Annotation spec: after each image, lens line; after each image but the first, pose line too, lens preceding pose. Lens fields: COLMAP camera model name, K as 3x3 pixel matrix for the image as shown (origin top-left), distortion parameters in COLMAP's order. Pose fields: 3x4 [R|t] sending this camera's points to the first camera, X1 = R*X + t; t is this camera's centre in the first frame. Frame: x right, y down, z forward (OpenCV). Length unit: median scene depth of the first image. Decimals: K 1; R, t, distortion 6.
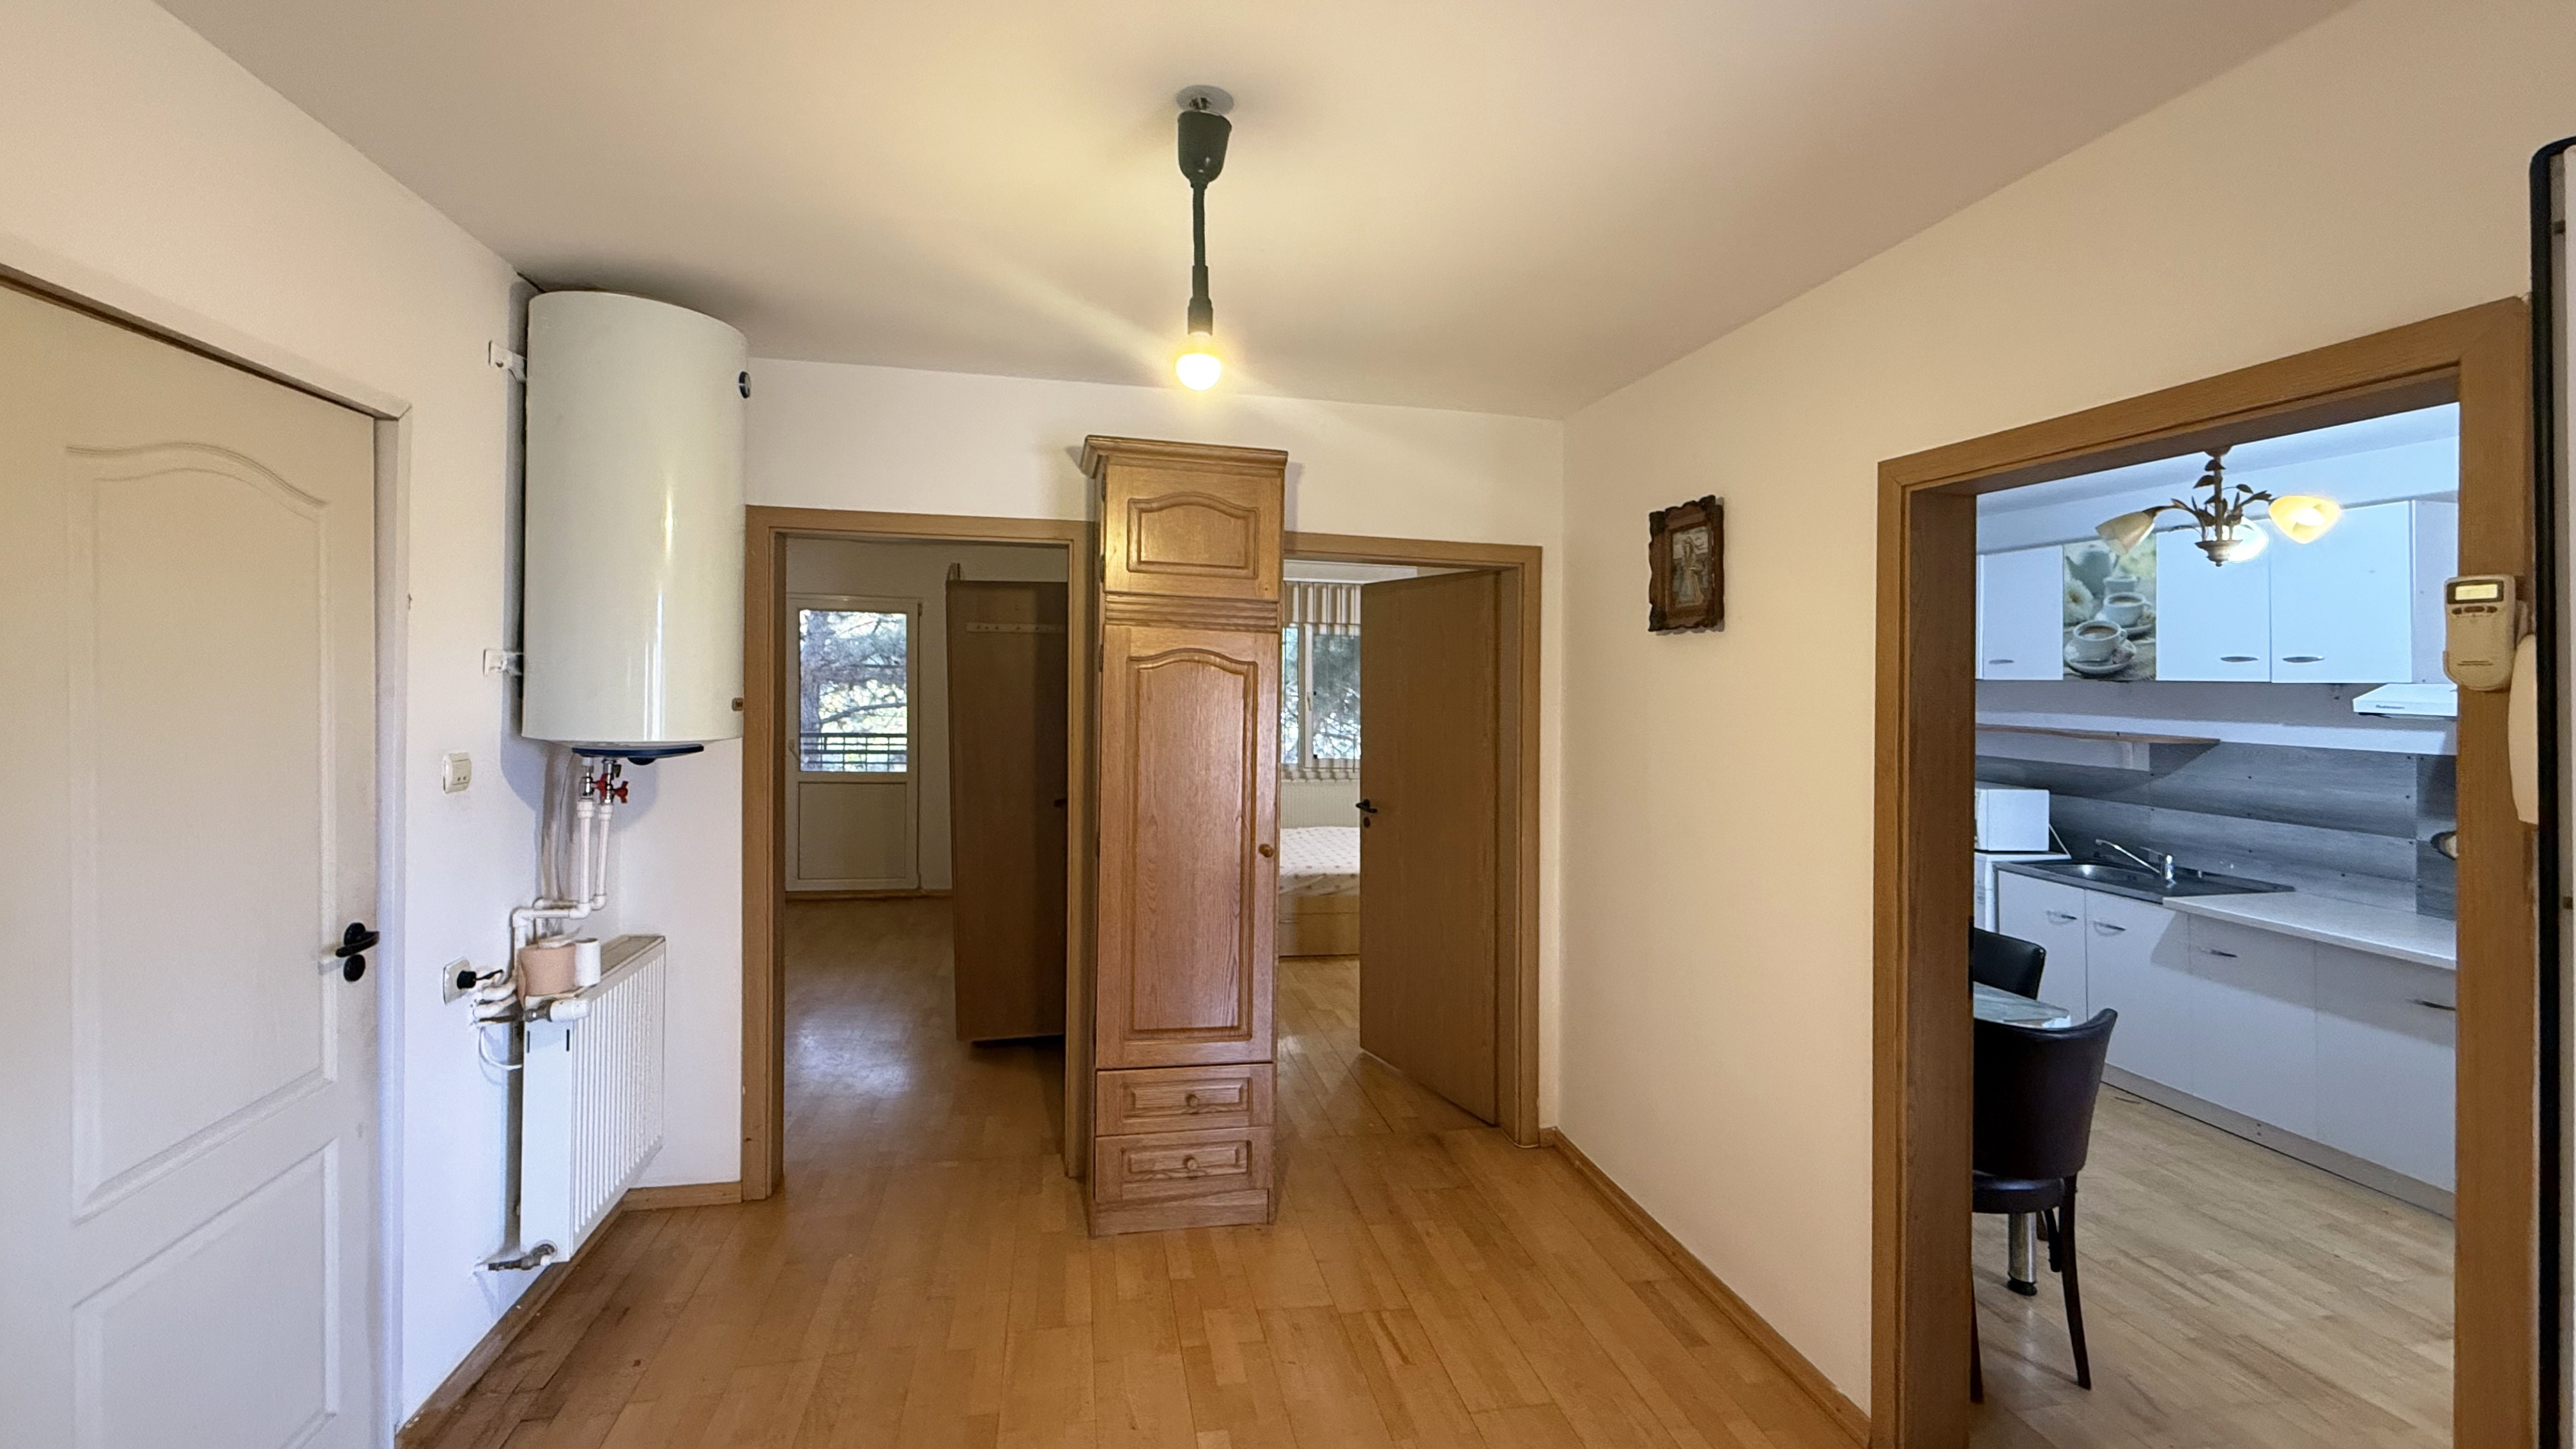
lens RADIAL K [[963.1, 0, 1274.4], [0, 963.1, 666.9], [0, 0, 1]] dist [0.002204, 0.000306]
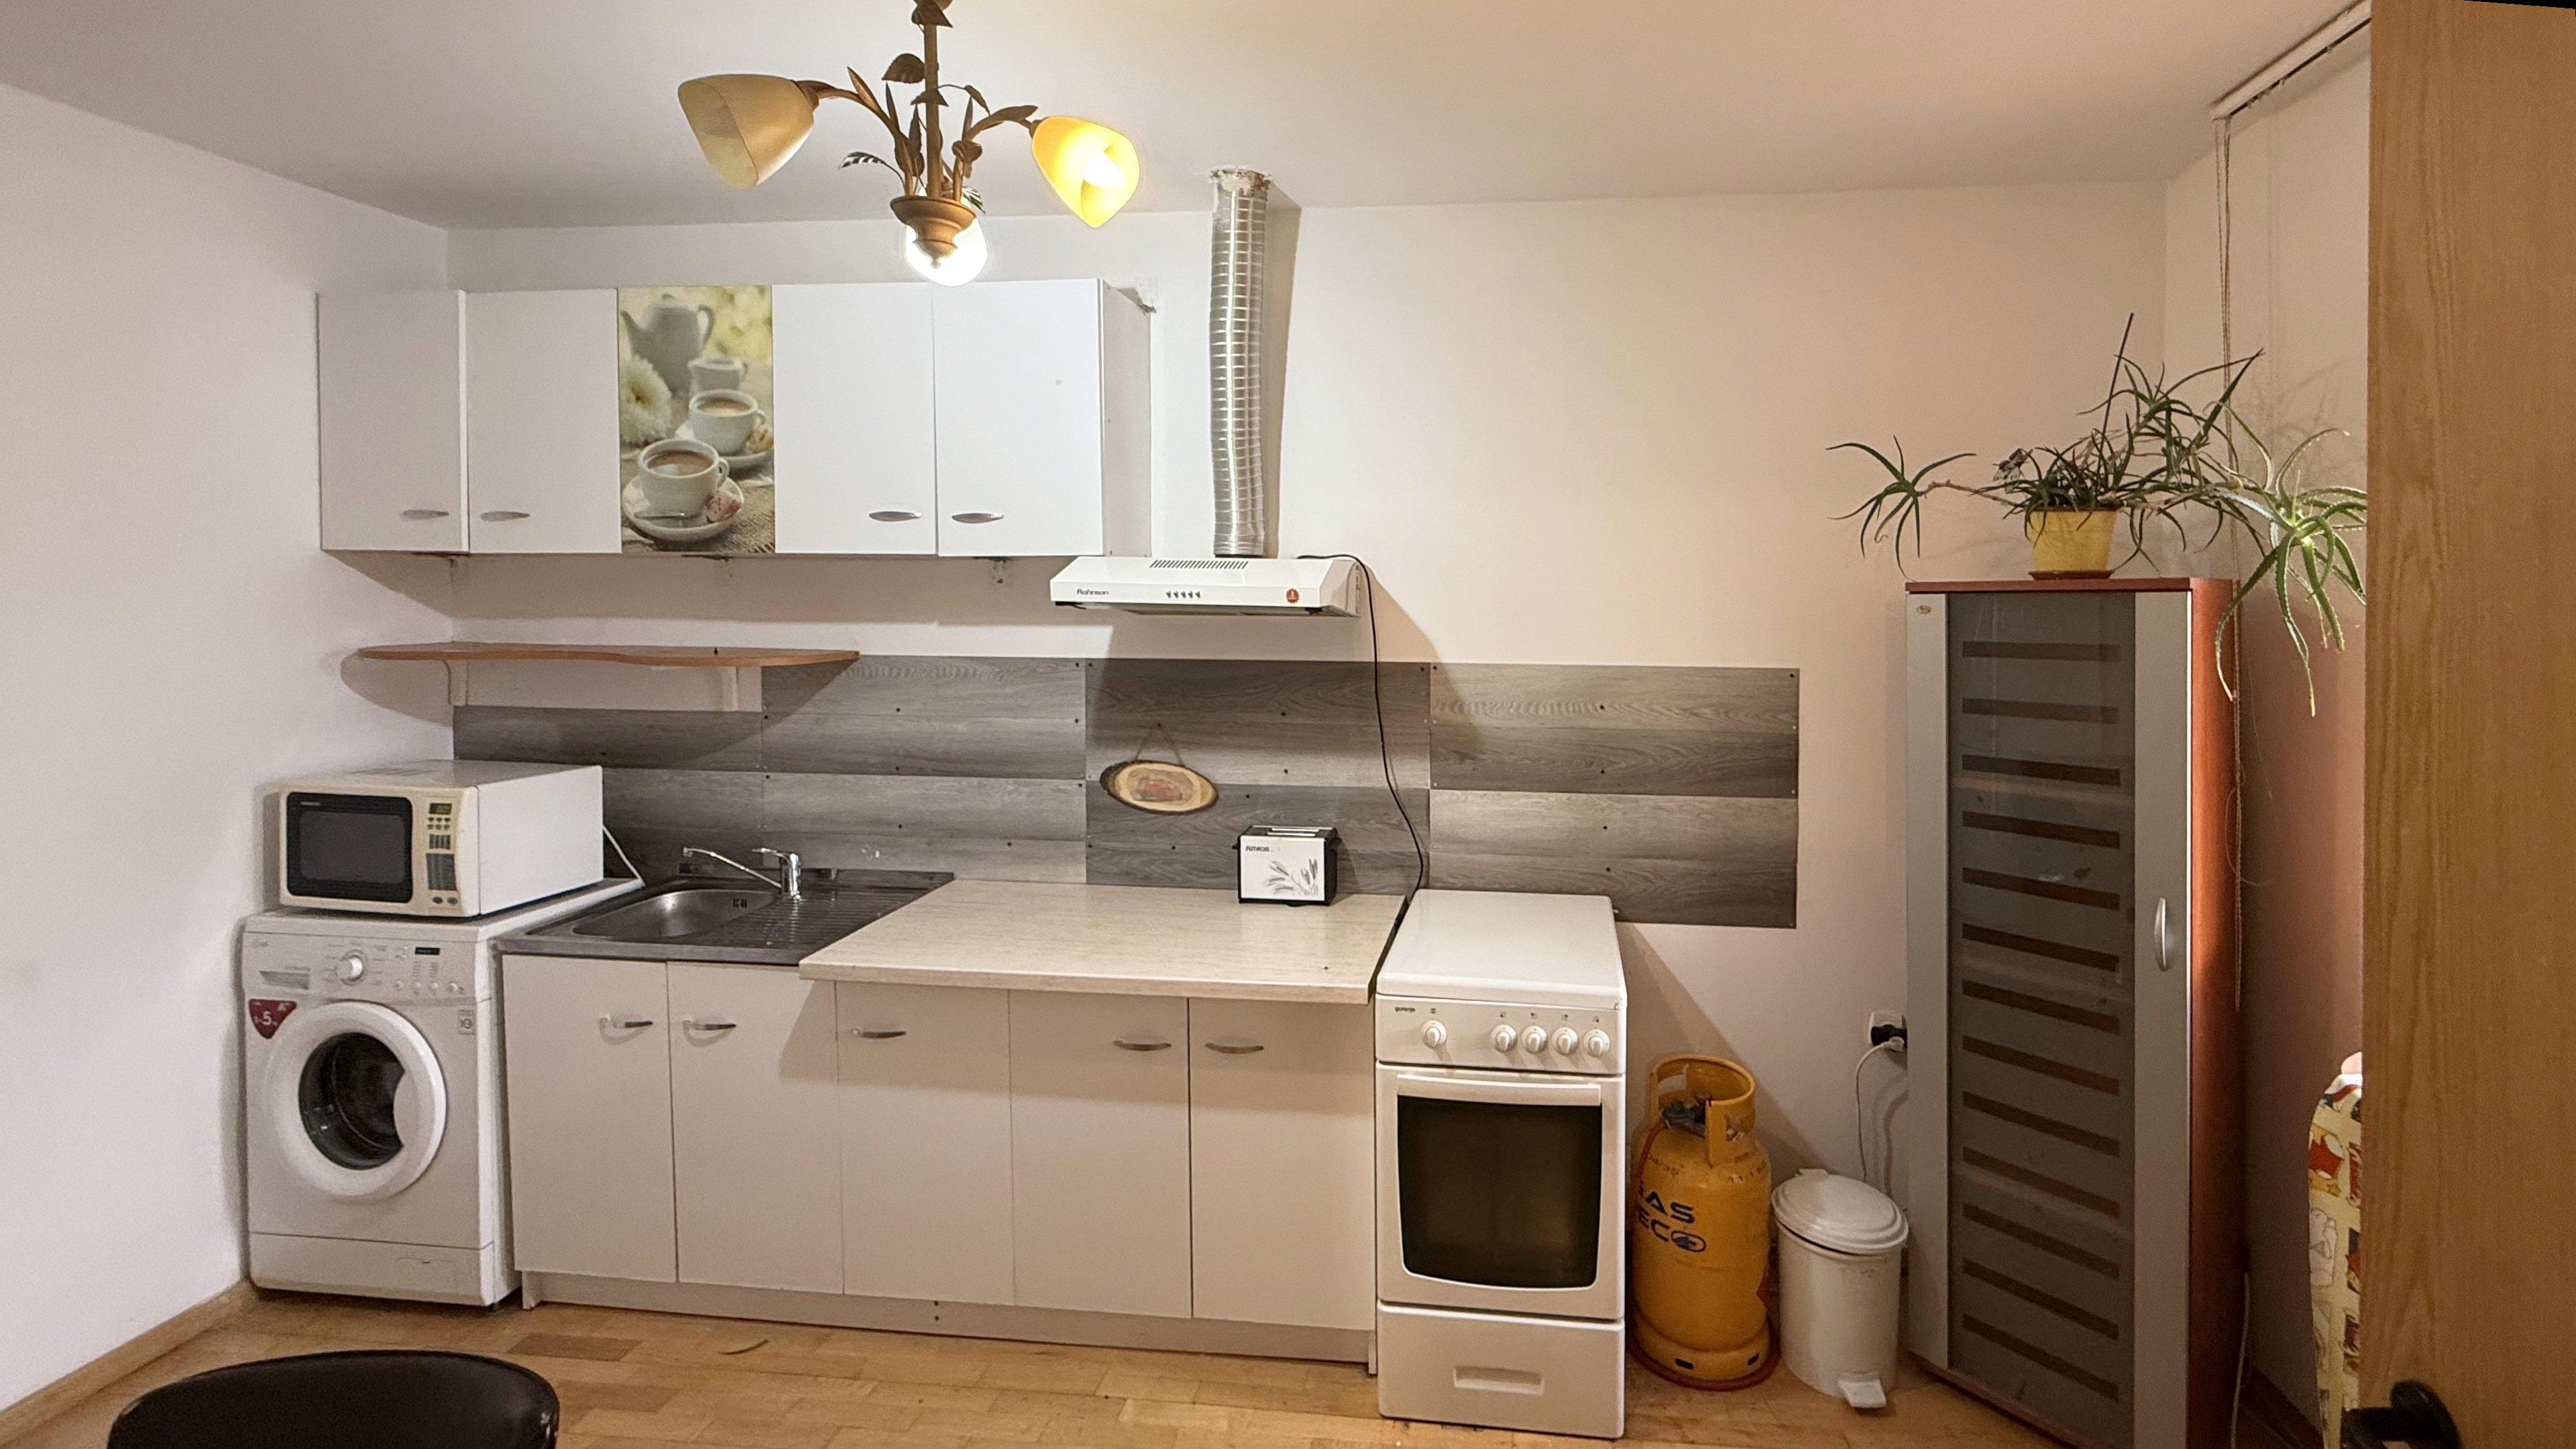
lens RADIAL K [[1176.2, 0, 1387.9], [0, 1176.2, 623.0], [0, 0, 1]] dist [0.000211, -0.000148]
pose [[0.311776, -0.040509, 0.949292, 0.370112], [-0.010461, 0.998884, 0.046061, 0.018847], [-0.950098, -0.024291, 0.311004, 0.442464]]
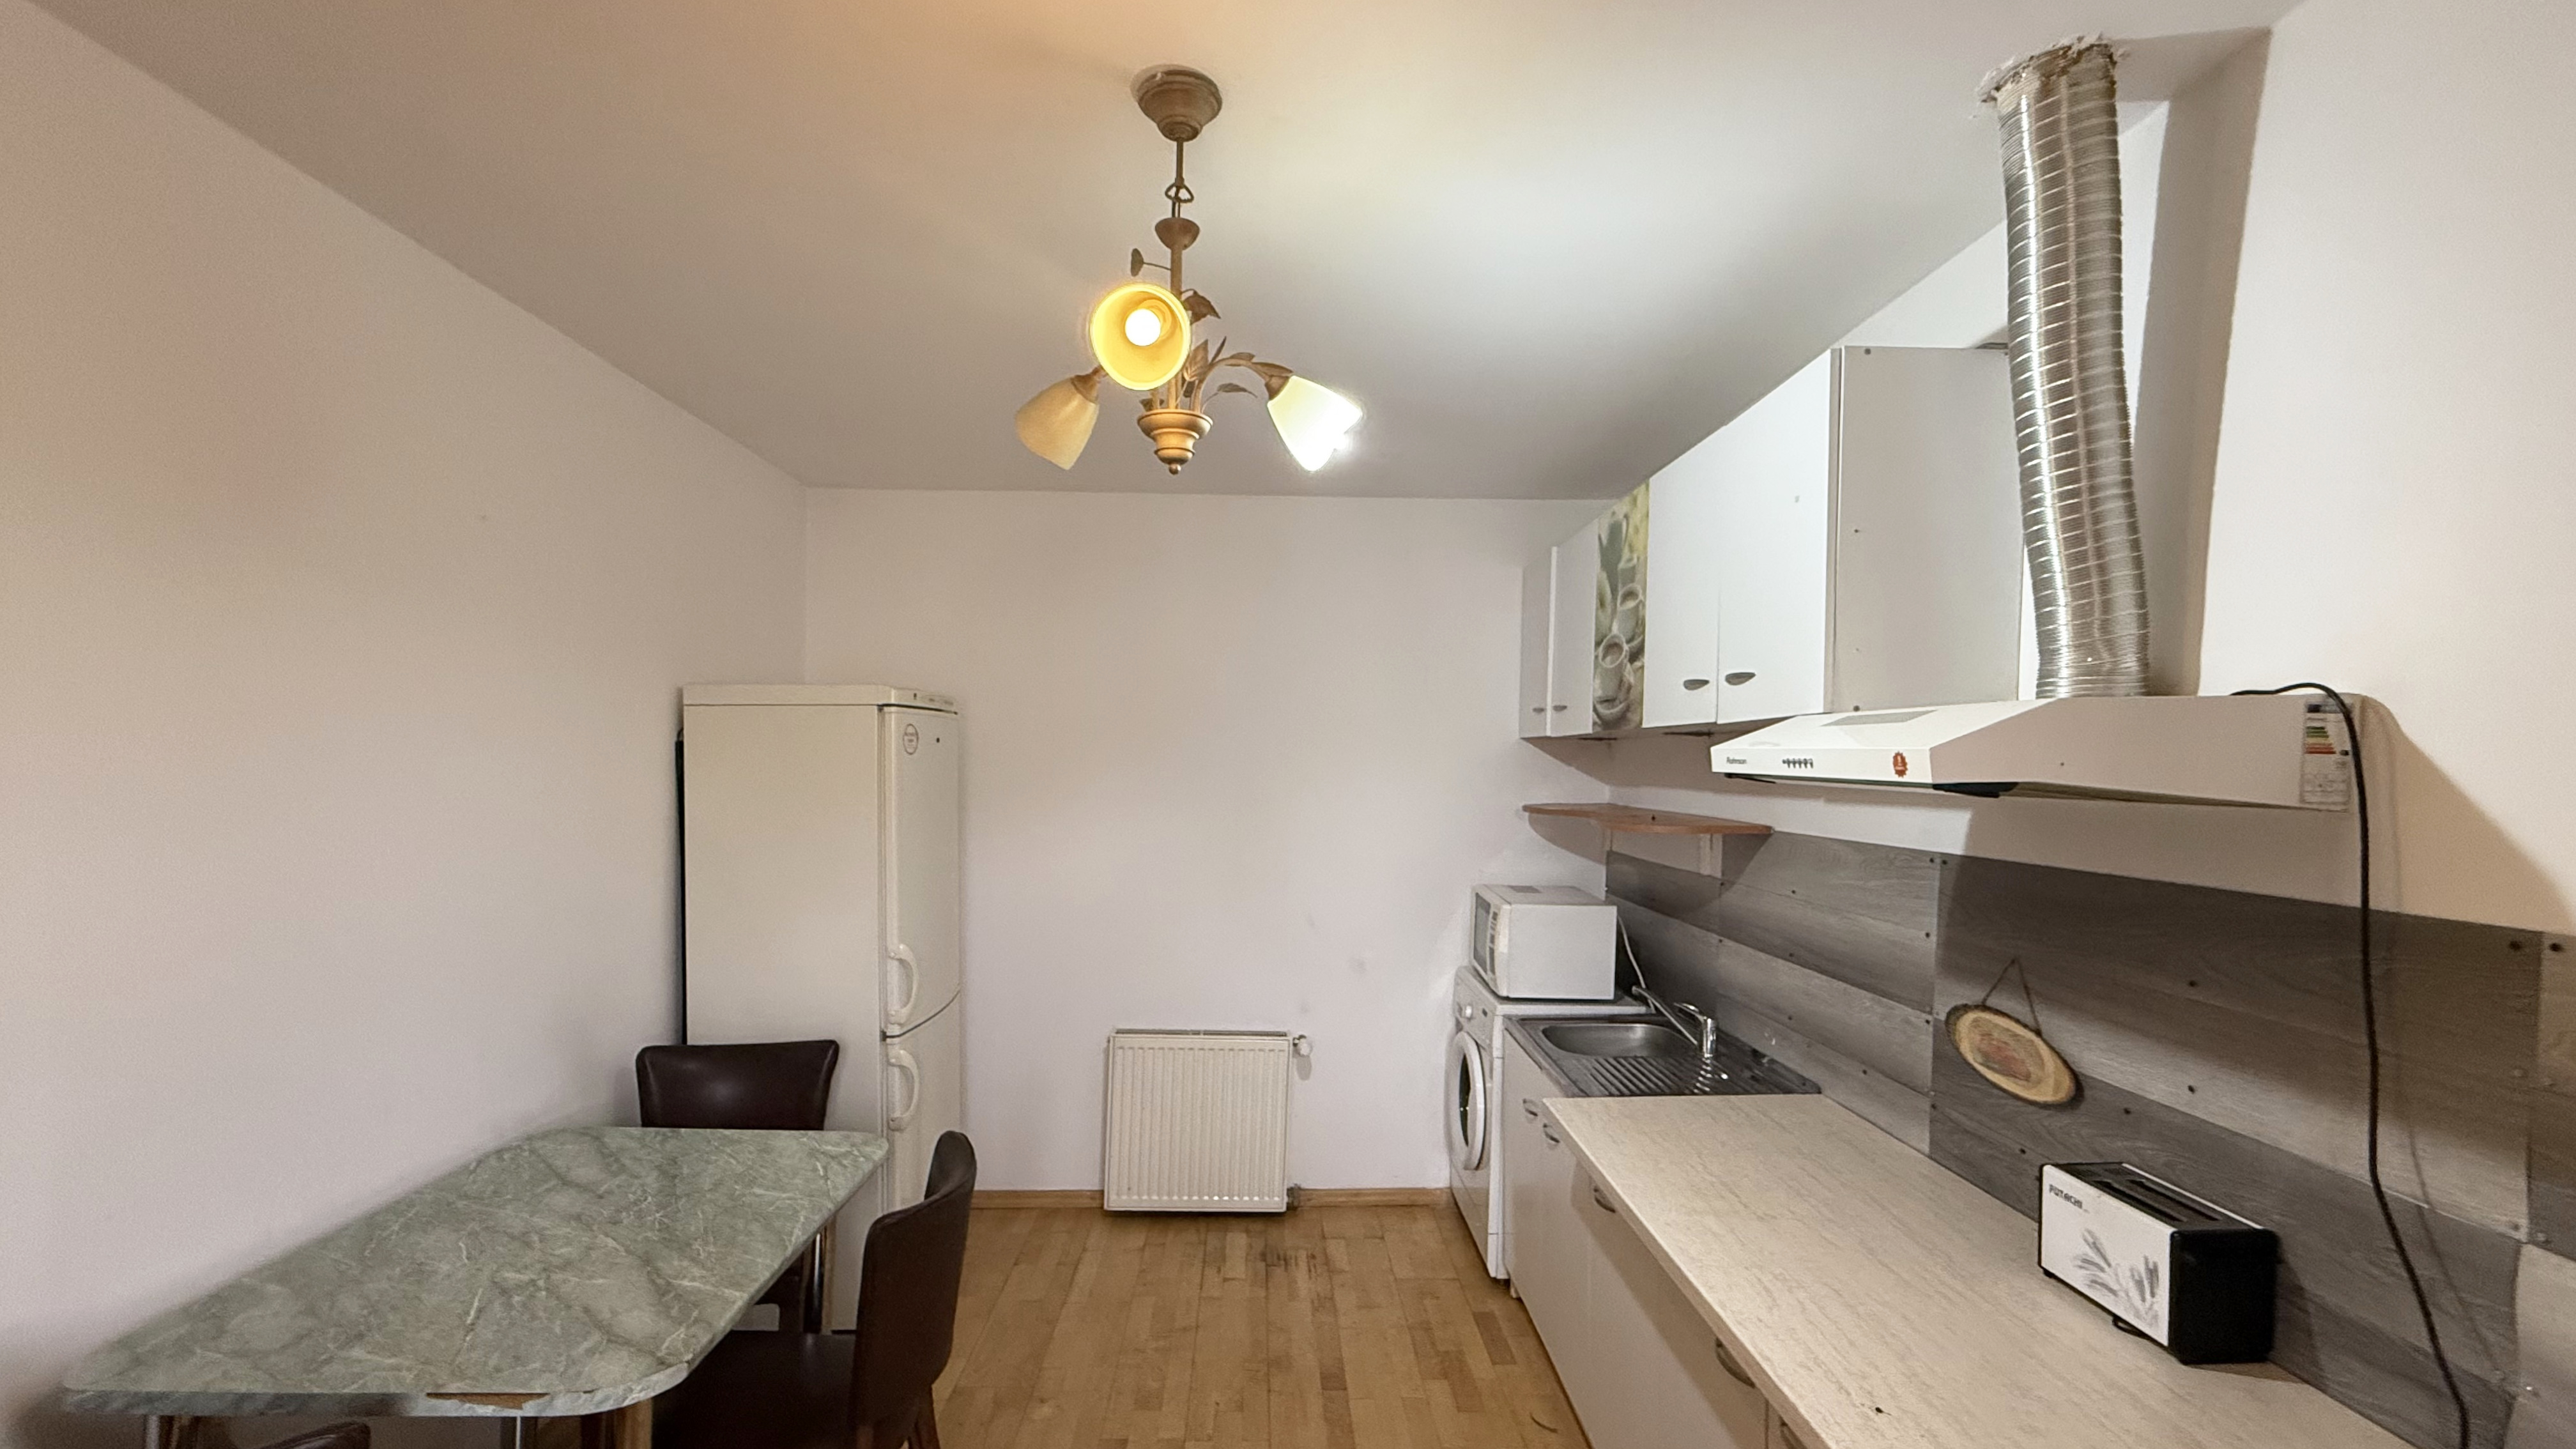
lens RADIAL K [[988.1, 0, 1305.6], [0, 988.1, 789.1], [0, 0, 1]] dist [-0.000781, -0.000244]
pose [[0.985750, -0.005997, -0.168109, 0.787594], [0.011713, 0.999386, 0.033029, 0.028485], [0.167808, -0.034528, 0.985215, 0.352662]]
